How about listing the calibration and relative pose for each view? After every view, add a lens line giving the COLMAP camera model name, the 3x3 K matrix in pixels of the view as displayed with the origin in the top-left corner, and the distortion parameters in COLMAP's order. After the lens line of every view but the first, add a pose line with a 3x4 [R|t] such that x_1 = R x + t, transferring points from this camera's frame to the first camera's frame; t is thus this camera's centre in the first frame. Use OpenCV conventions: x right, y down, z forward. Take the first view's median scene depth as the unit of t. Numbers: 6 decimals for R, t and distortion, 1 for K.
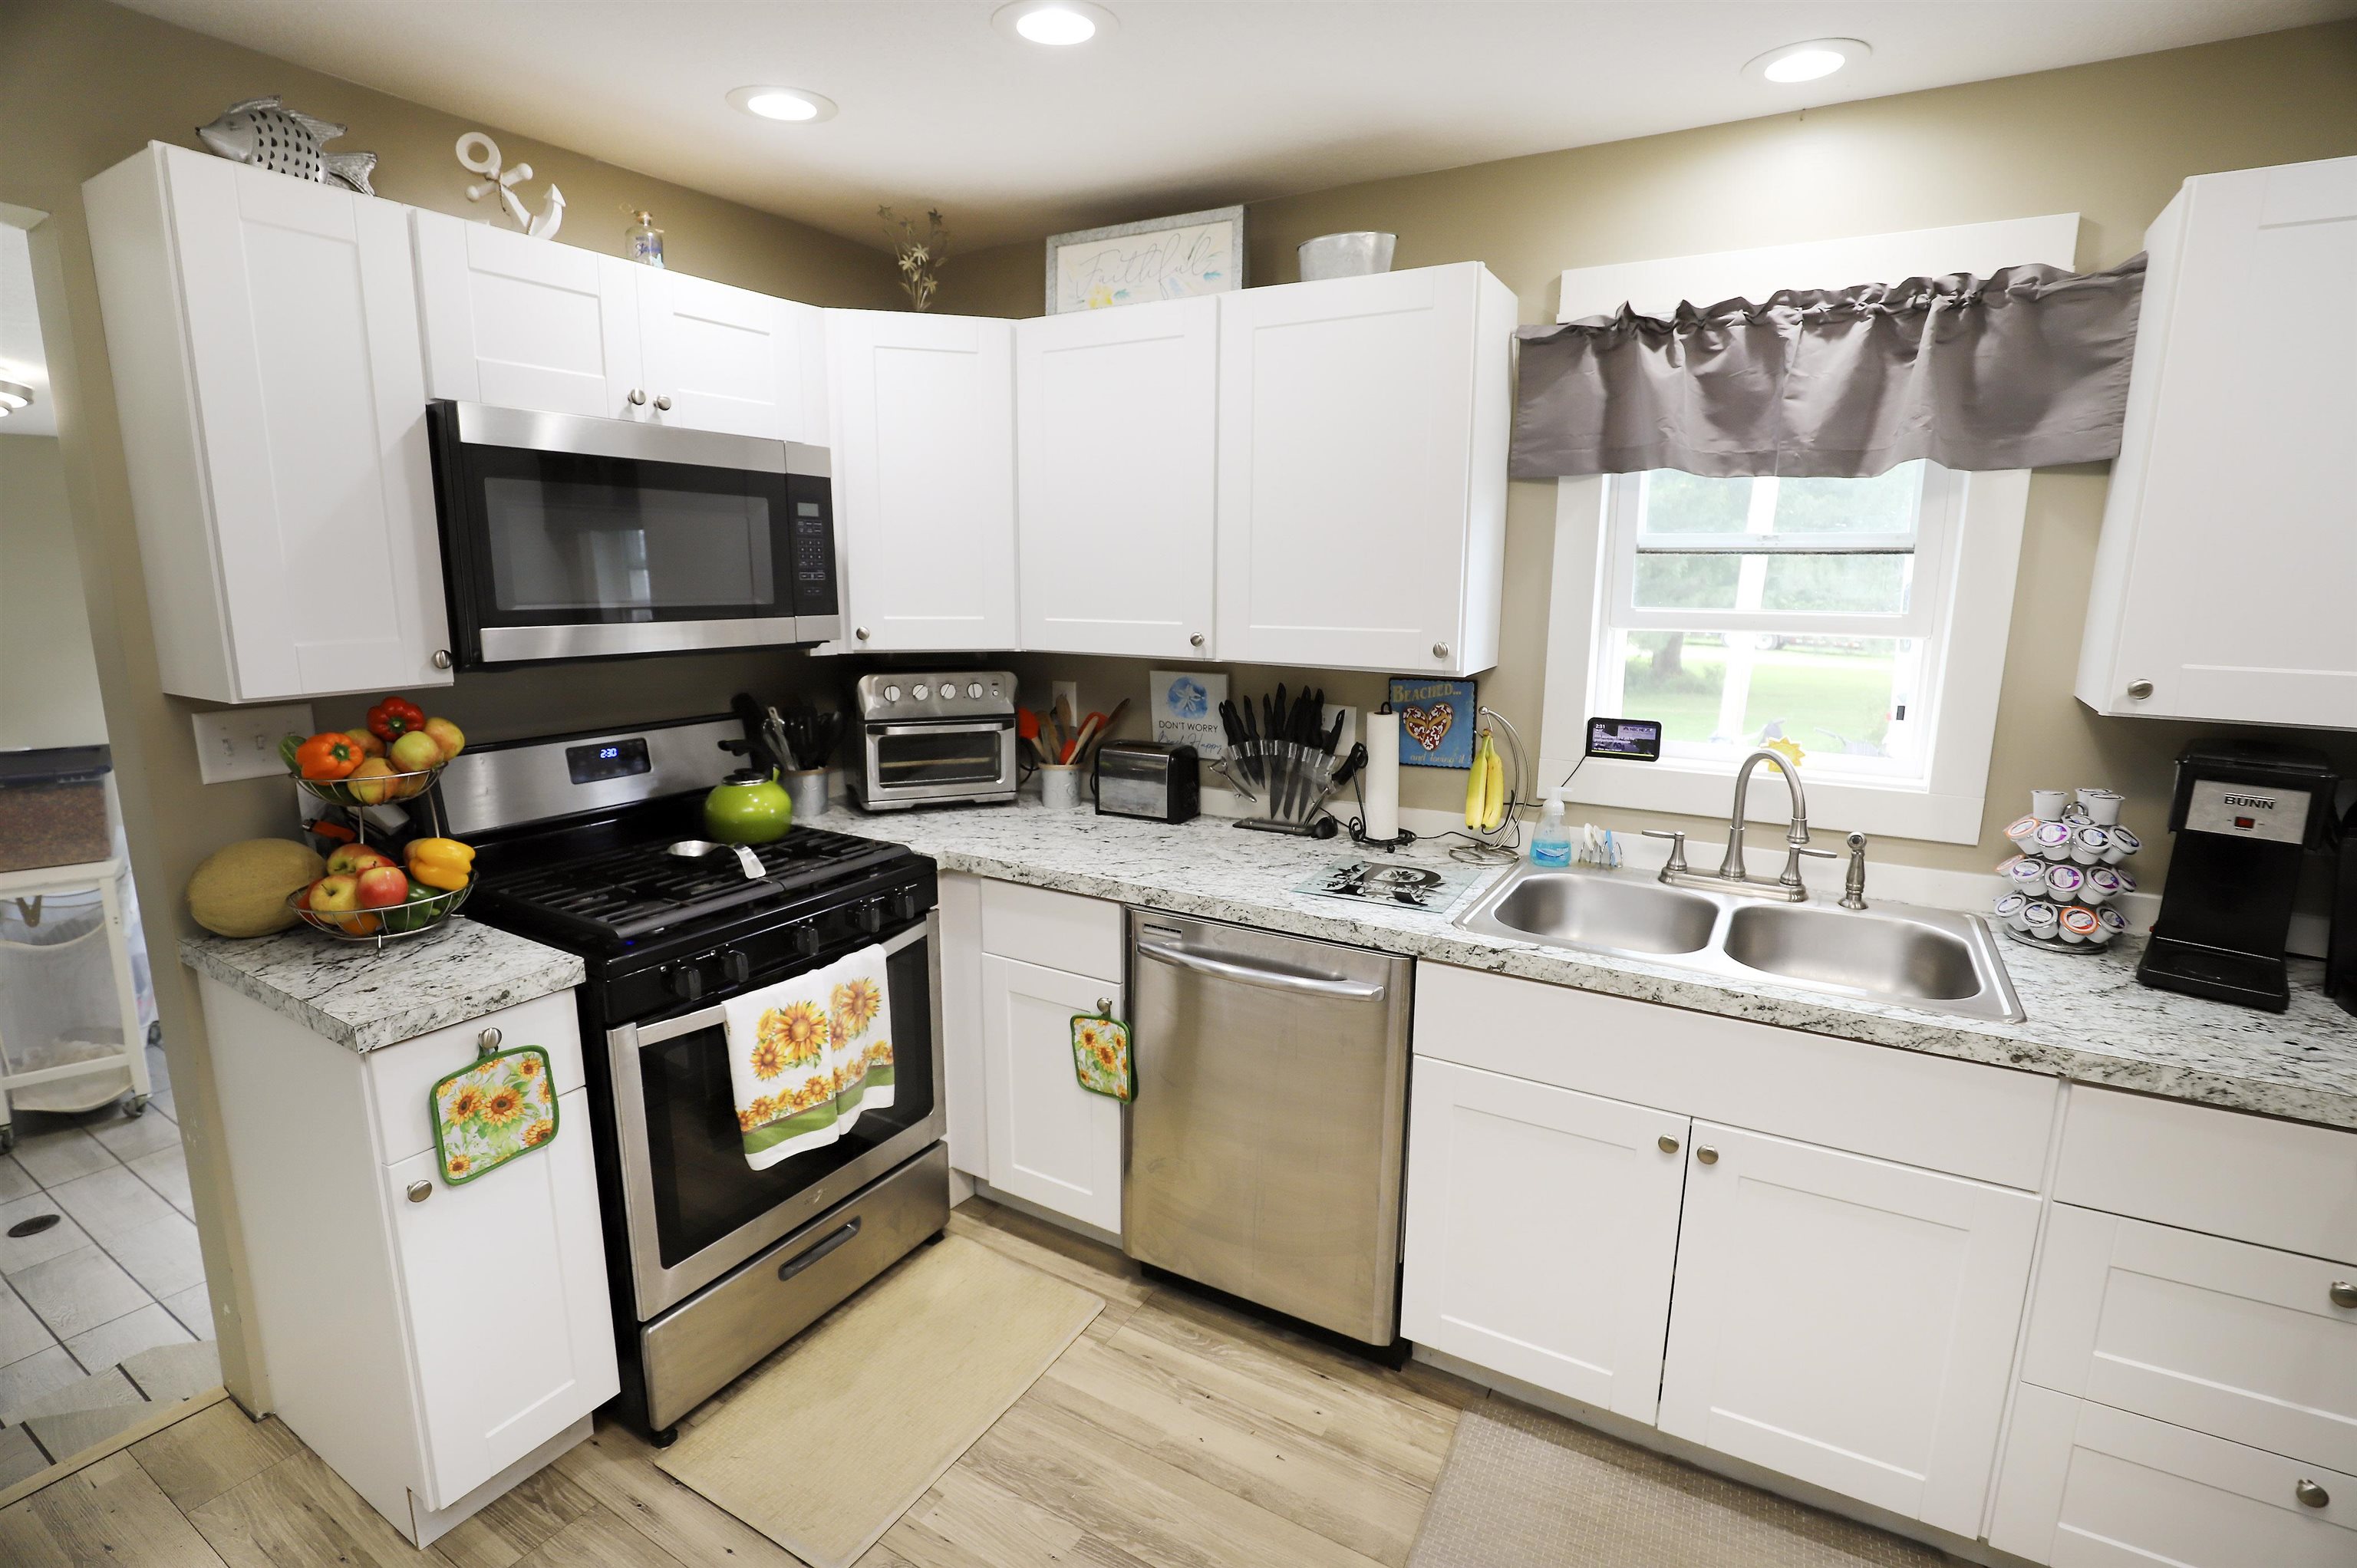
lens RADIAL K [[1091.3, 0, 1190.1], [0, 1091.3, 787.1], [0, 0, 1]] dist [-0.050994, 0.009388]
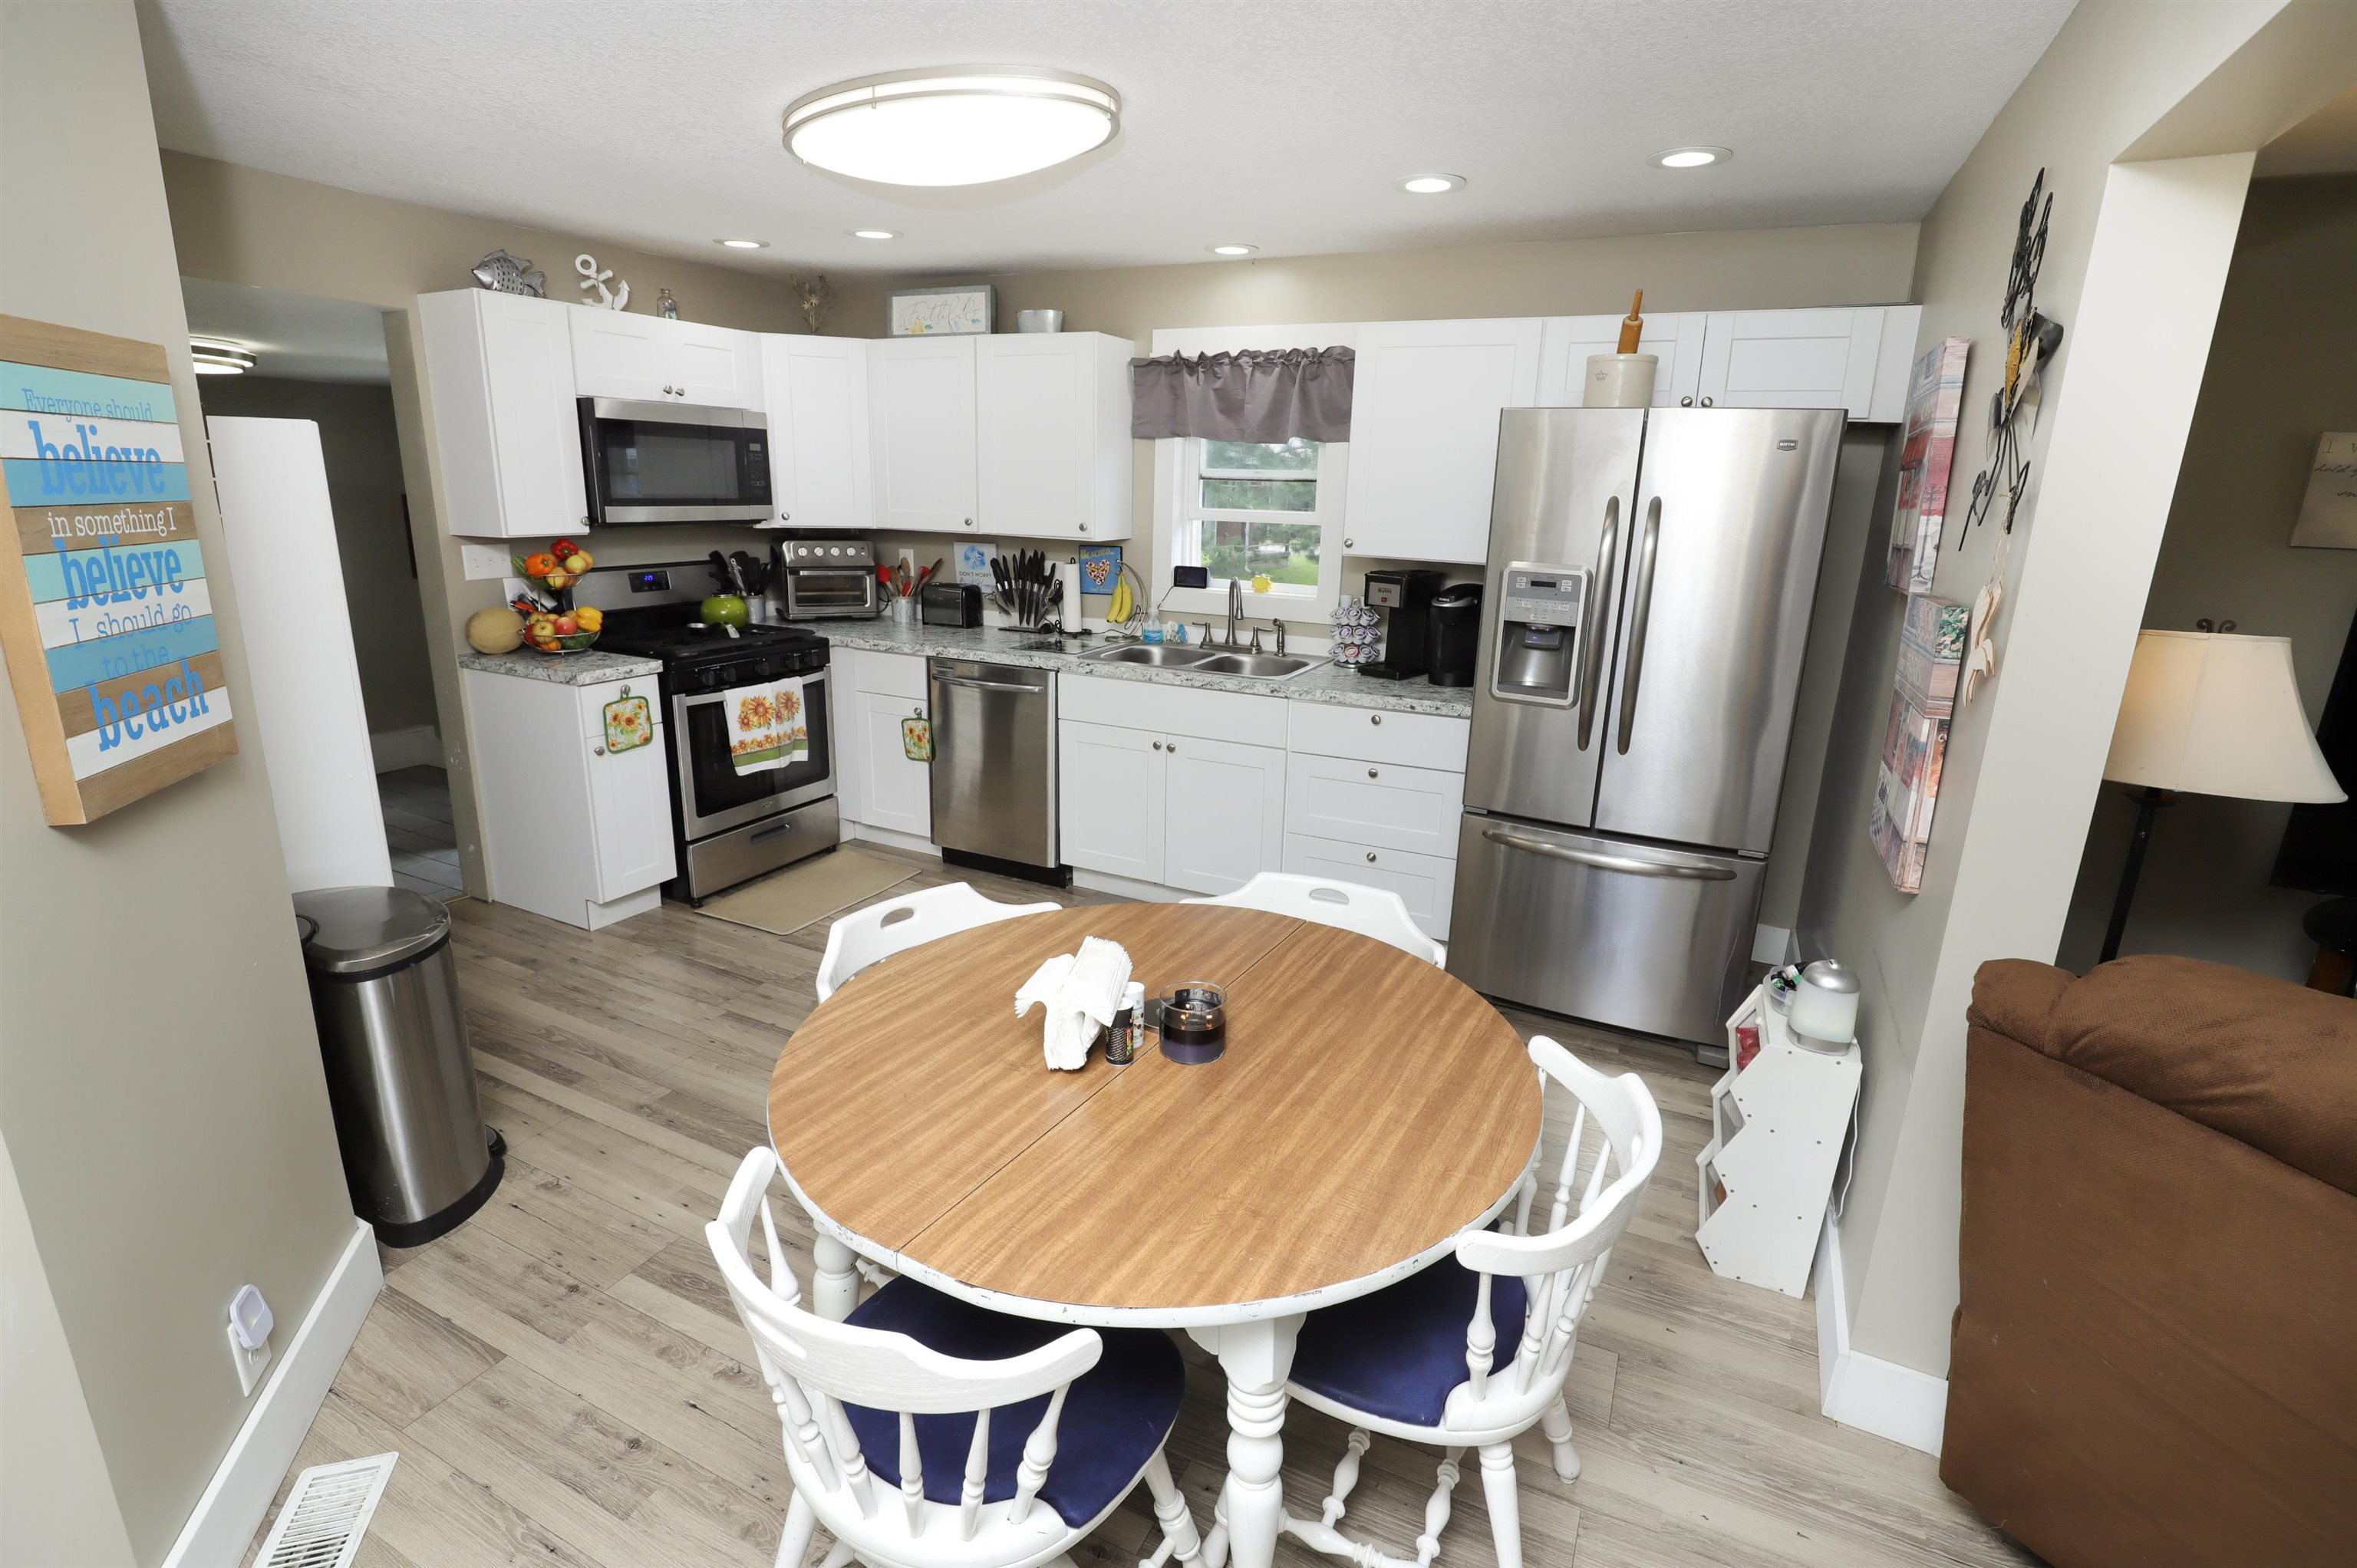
lens RADIAL K [[1081.3, 0, 1183.5], [0, 1081.3, 786.3], [0, 0, 1]] dist [-0.038184, 0.008167]
pose [[0.996696, -0.000551, 0.081215, 0.242568], [-0.006073, 0.996672, 0.081288, 0.178482], [-0.080990, -0.081512, 0.993376, -0.981330]]
